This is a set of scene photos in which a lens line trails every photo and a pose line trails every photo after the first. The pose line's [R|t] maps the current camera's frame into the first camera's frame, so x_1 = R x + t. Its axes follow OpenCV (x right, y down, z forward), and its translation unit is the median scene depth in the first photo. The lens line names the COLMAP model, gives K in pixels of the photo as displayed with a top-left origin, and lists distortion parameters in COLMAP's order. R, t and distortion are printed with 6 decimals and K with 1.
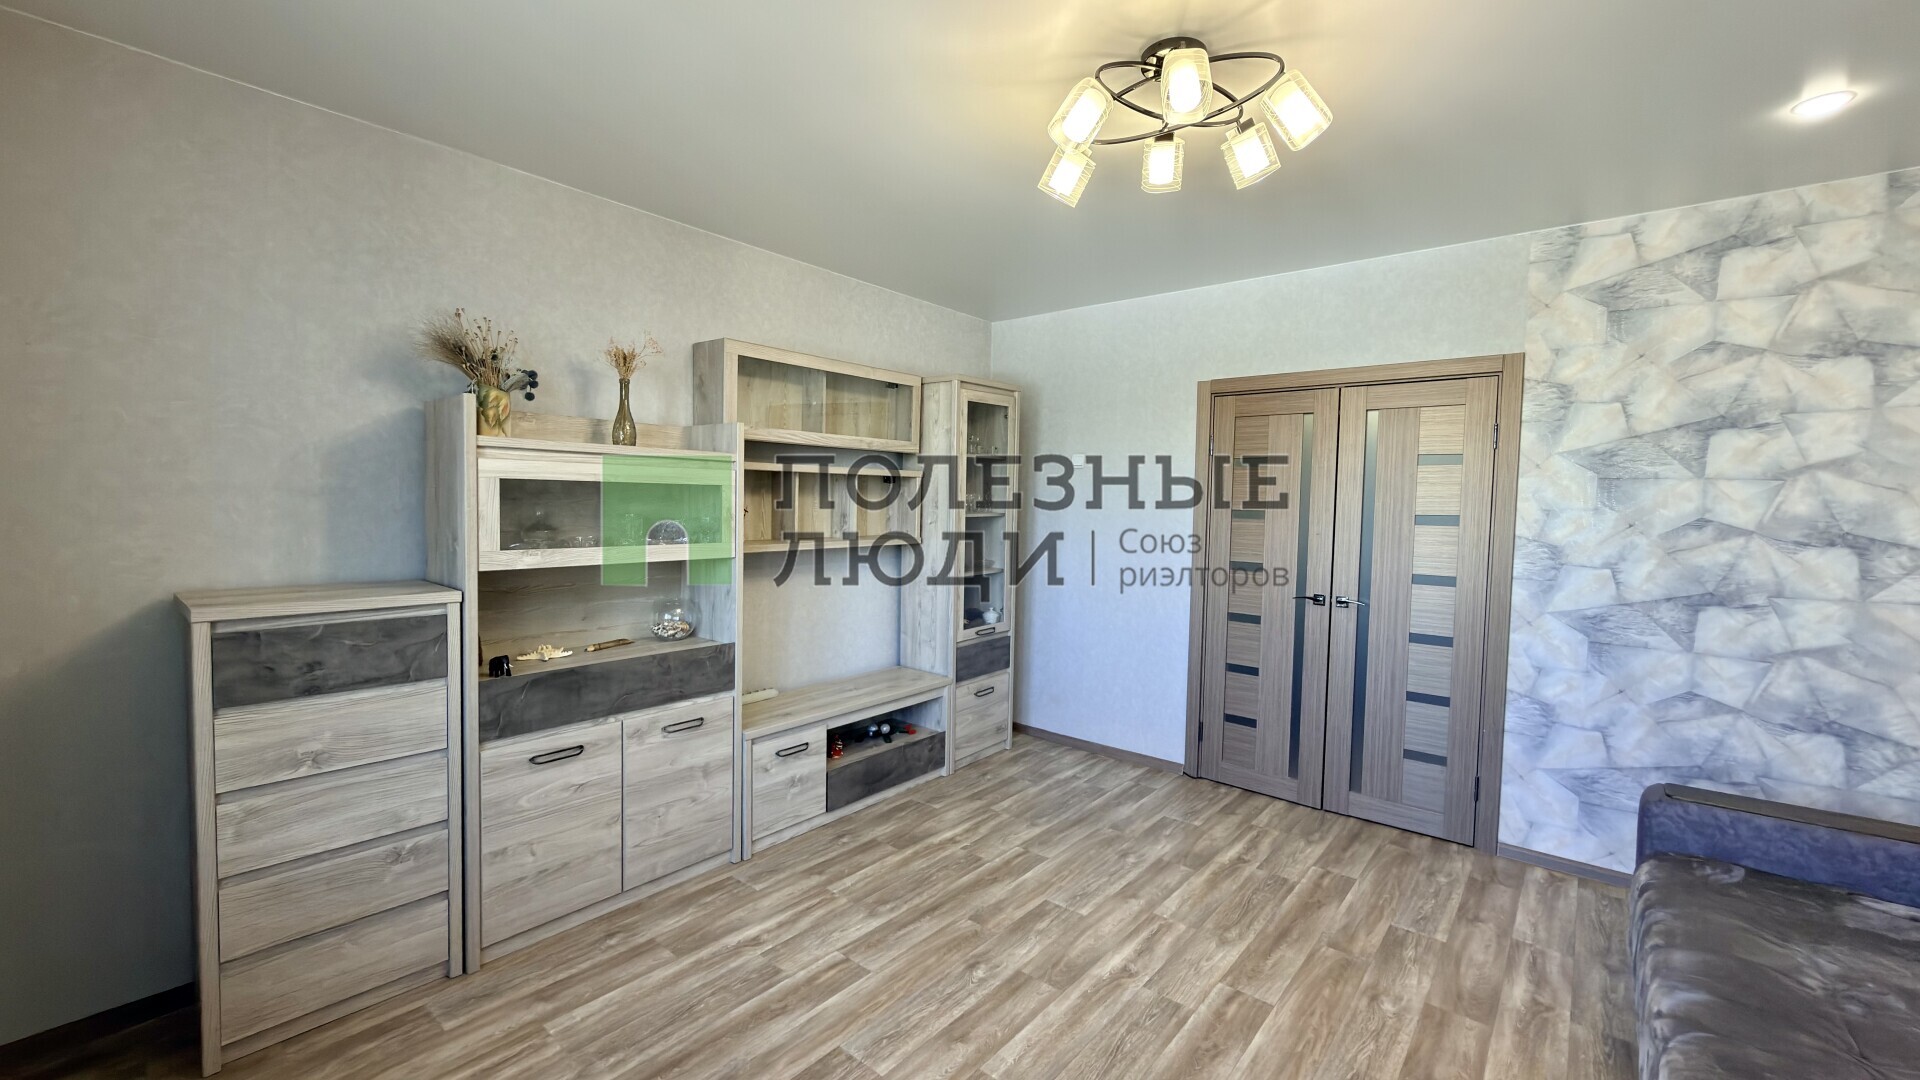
lens RADIAL K [[759.5, 0, 969.1], [0, 759.5, 531.8], [0, 0, 1]] dist [-0.002157, -0.000016]
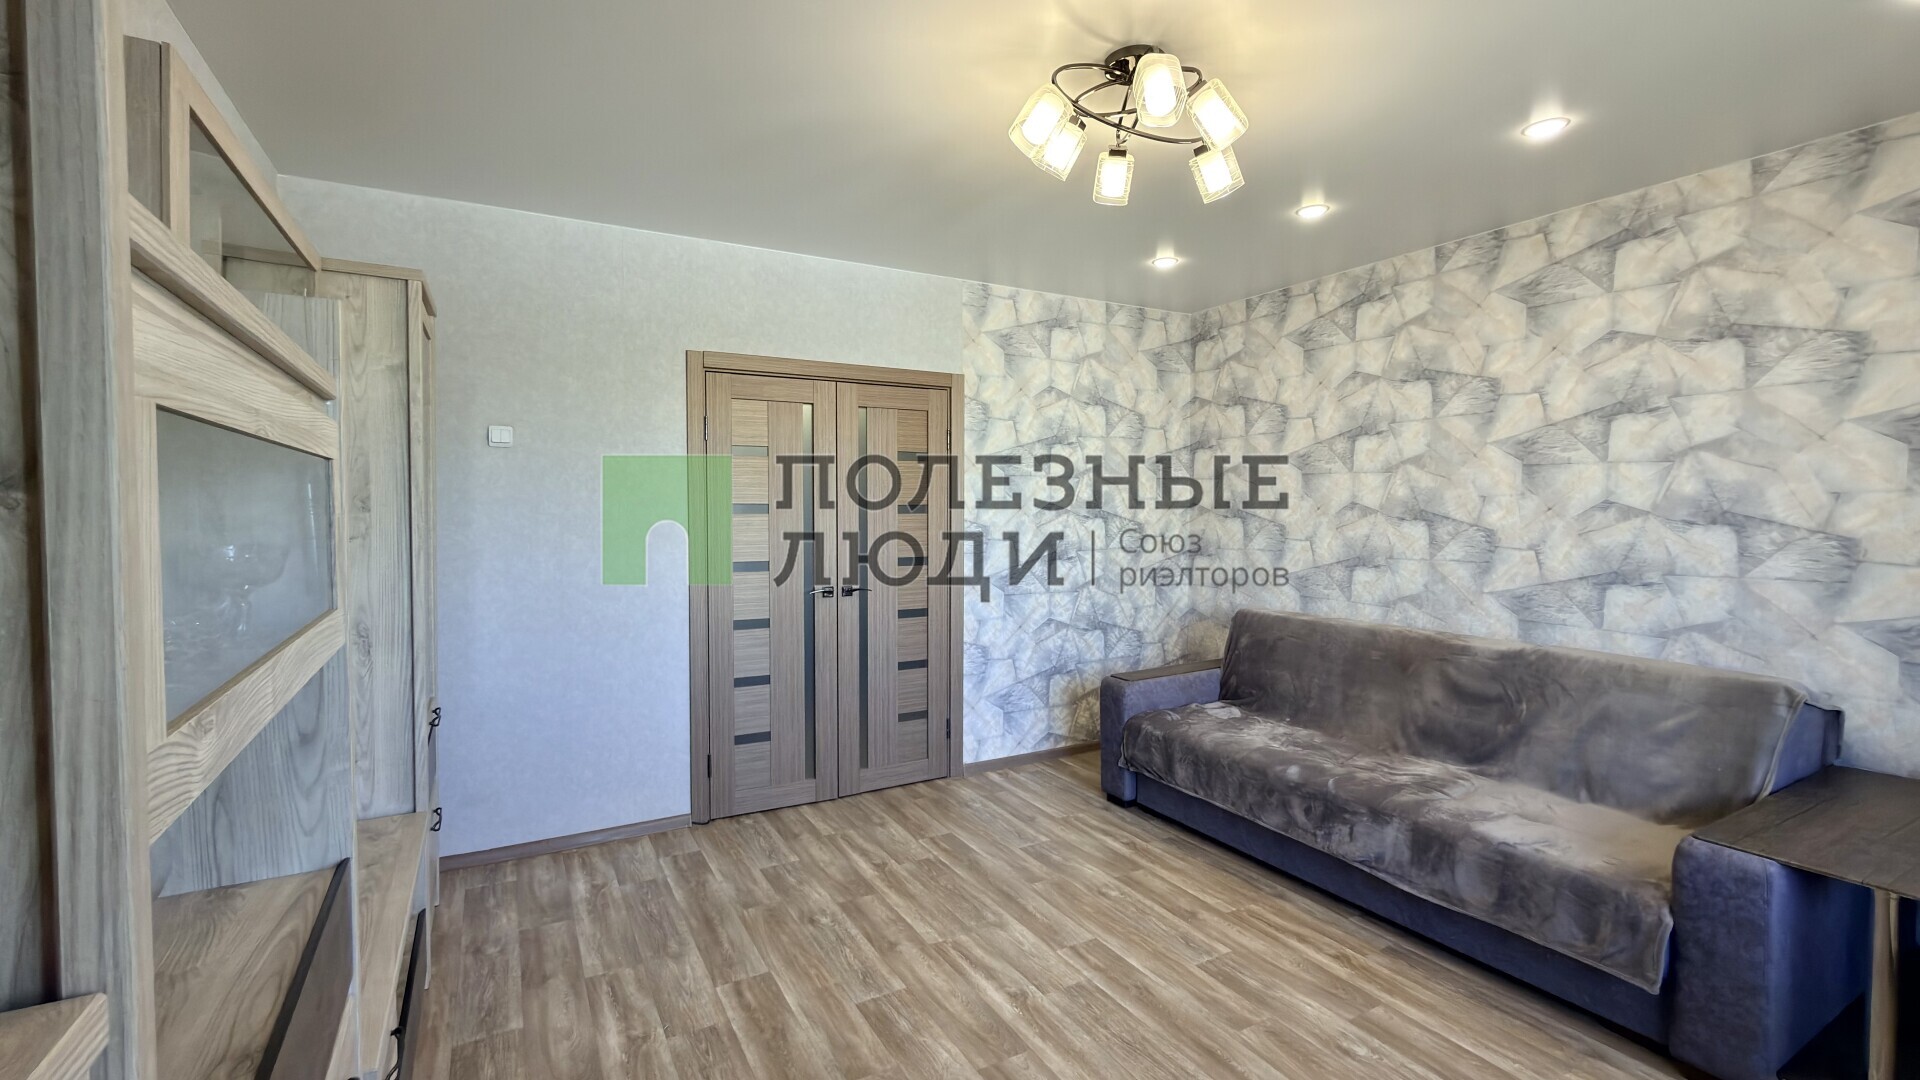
lens RADIAL K [[814.6, 0, 958.6], [0, 814.6, 530.7], [0, 0, 1]] dist [-0.000848, -0.000008]
pose [[0.366099, -0.047273, 0.929374, -0.534623], [0.045579, 0.998421, 0.032831, -0.020165], [-0.929459, 0.030341, 0.367676, 0.504757]]
